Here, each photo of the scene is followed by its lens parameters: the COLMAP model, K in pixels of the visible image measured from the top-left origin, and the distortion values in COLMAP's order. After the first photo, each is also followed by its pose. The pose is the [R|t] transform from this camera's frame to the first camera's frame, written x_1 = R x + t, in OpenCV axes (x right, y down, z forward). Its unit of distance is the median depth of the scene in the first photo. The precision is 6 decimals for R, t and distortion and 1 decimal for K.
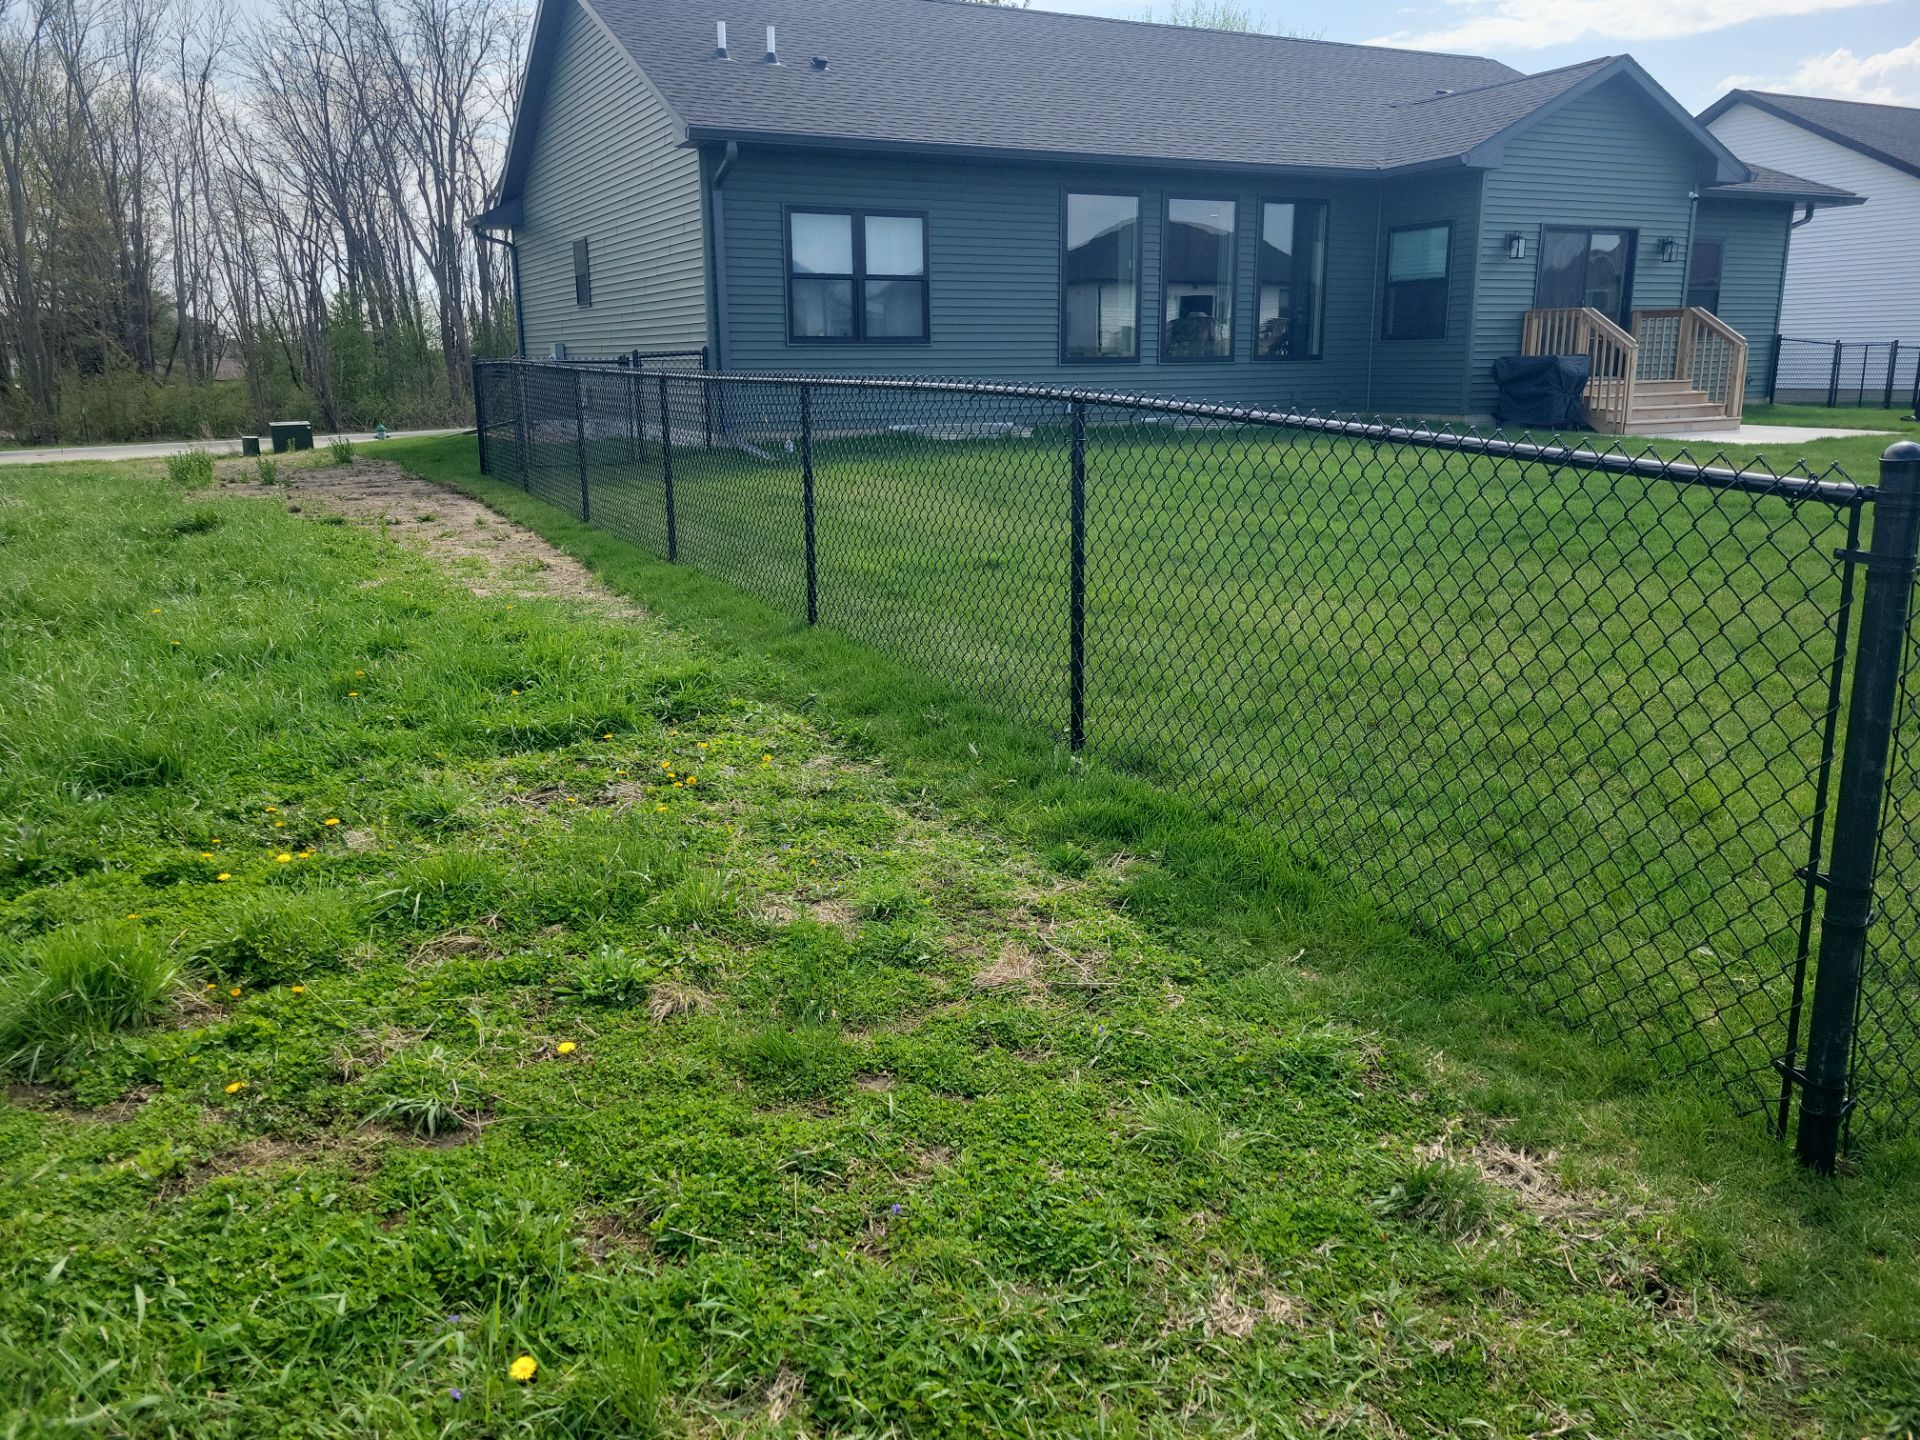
lens RADIAL K [[1464.9, 0, 909.7], [0, 1464.9, 688.4], [0, 0, 1]] dist [0.041412, -0.000136]
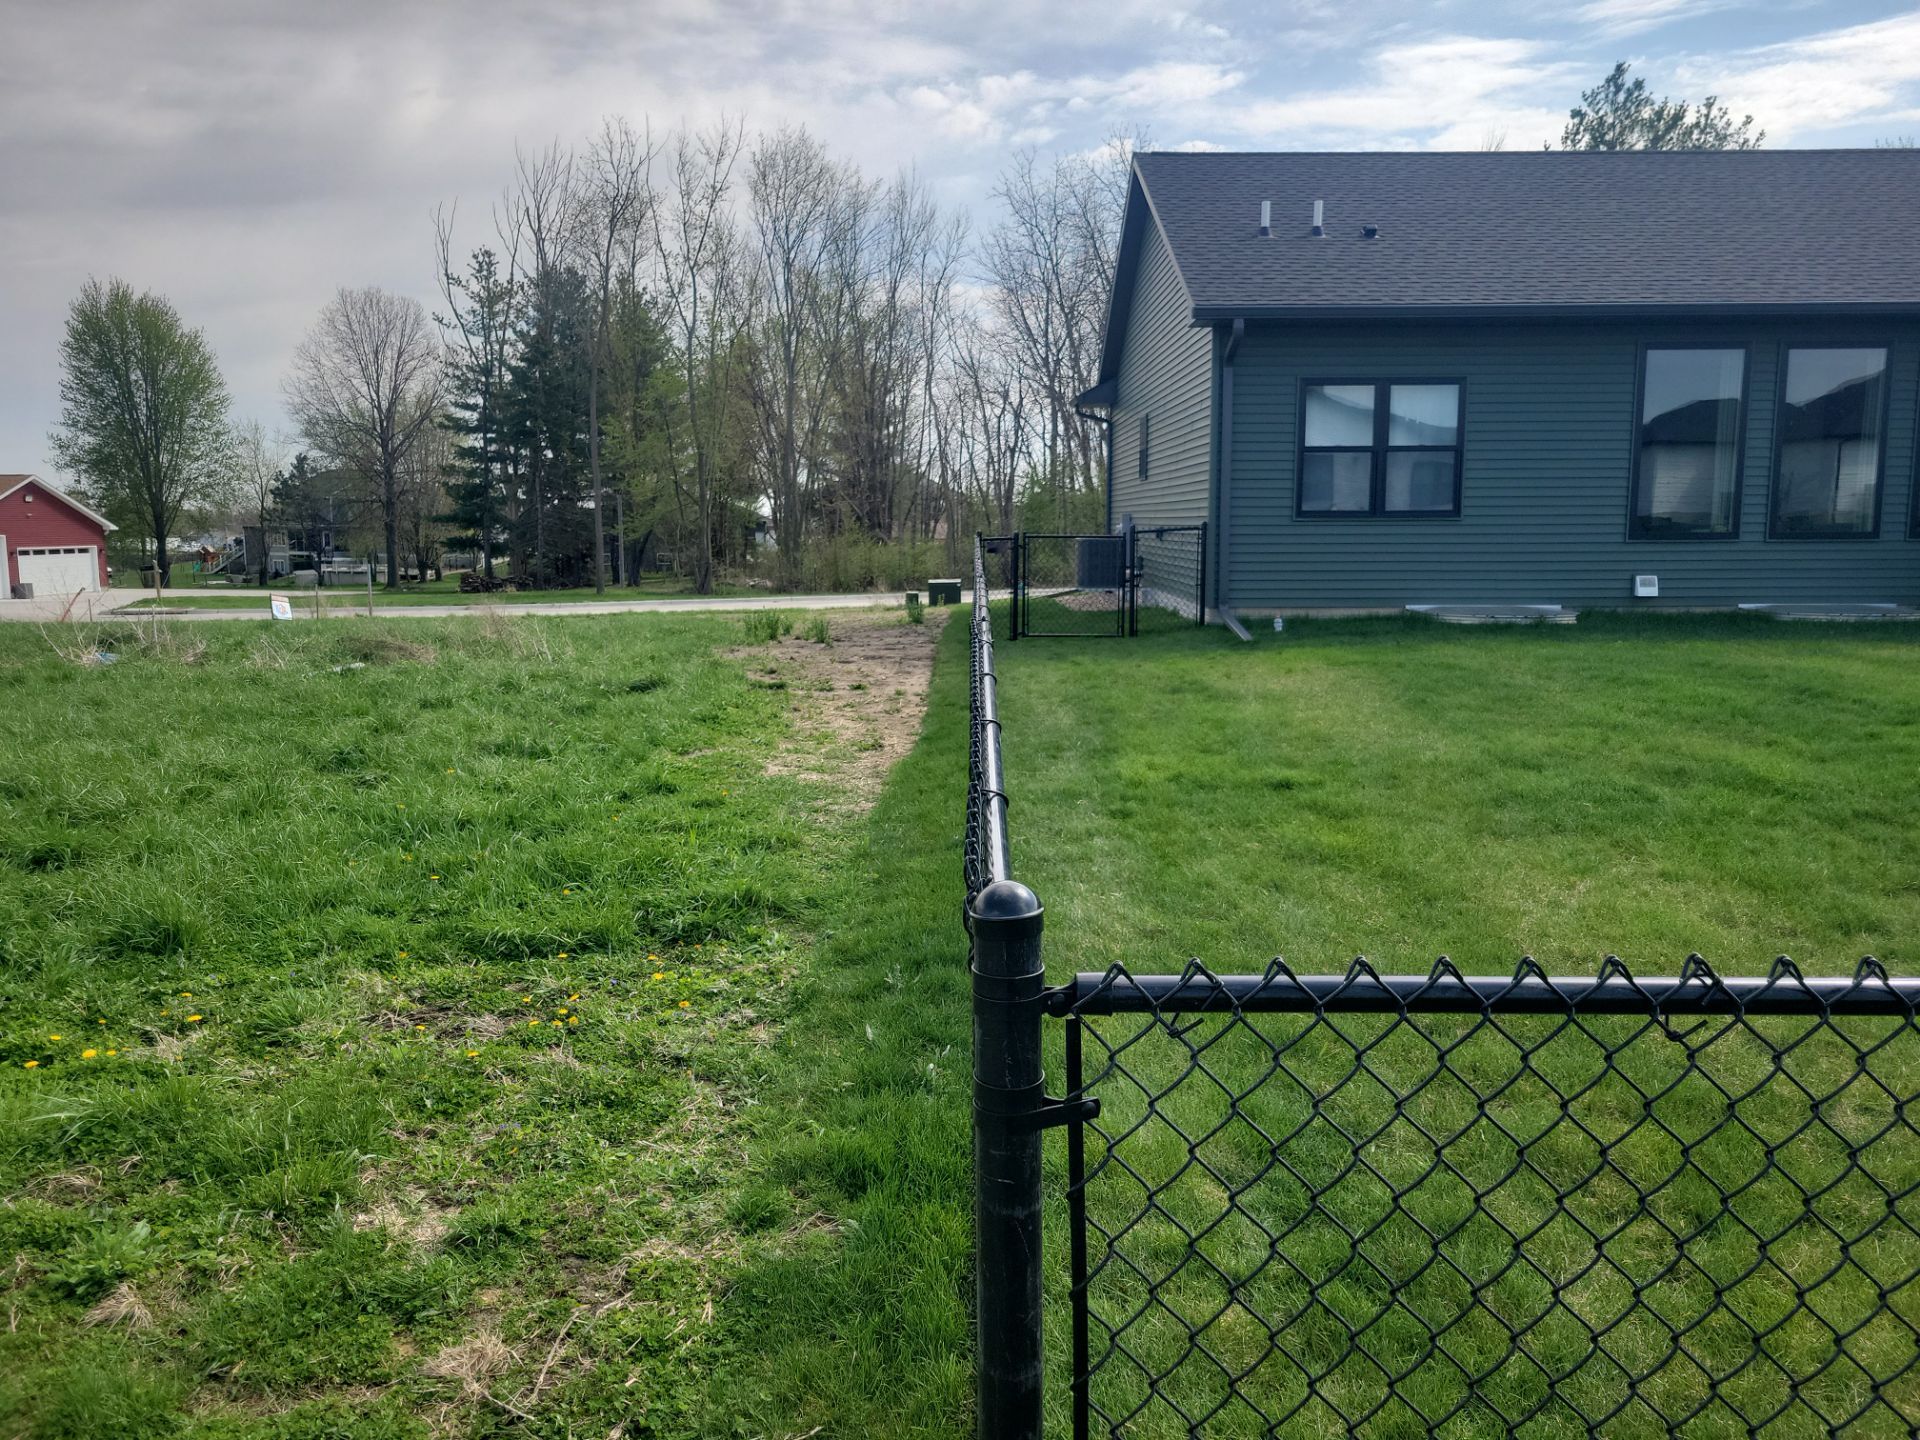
lens RADIAL K [[1431.1, 0, 955.1], [0, 1431.1, 699.2], [0, 0, 1]] dist [0.066149, -0.047264]
pose [[0.899059, 0.060493, -0.433629, 0.131071], [-0.100819, 0.992398, -0.070587, -0.028803], [0.426062, 0.107180, 0.898323, 0.074374]]
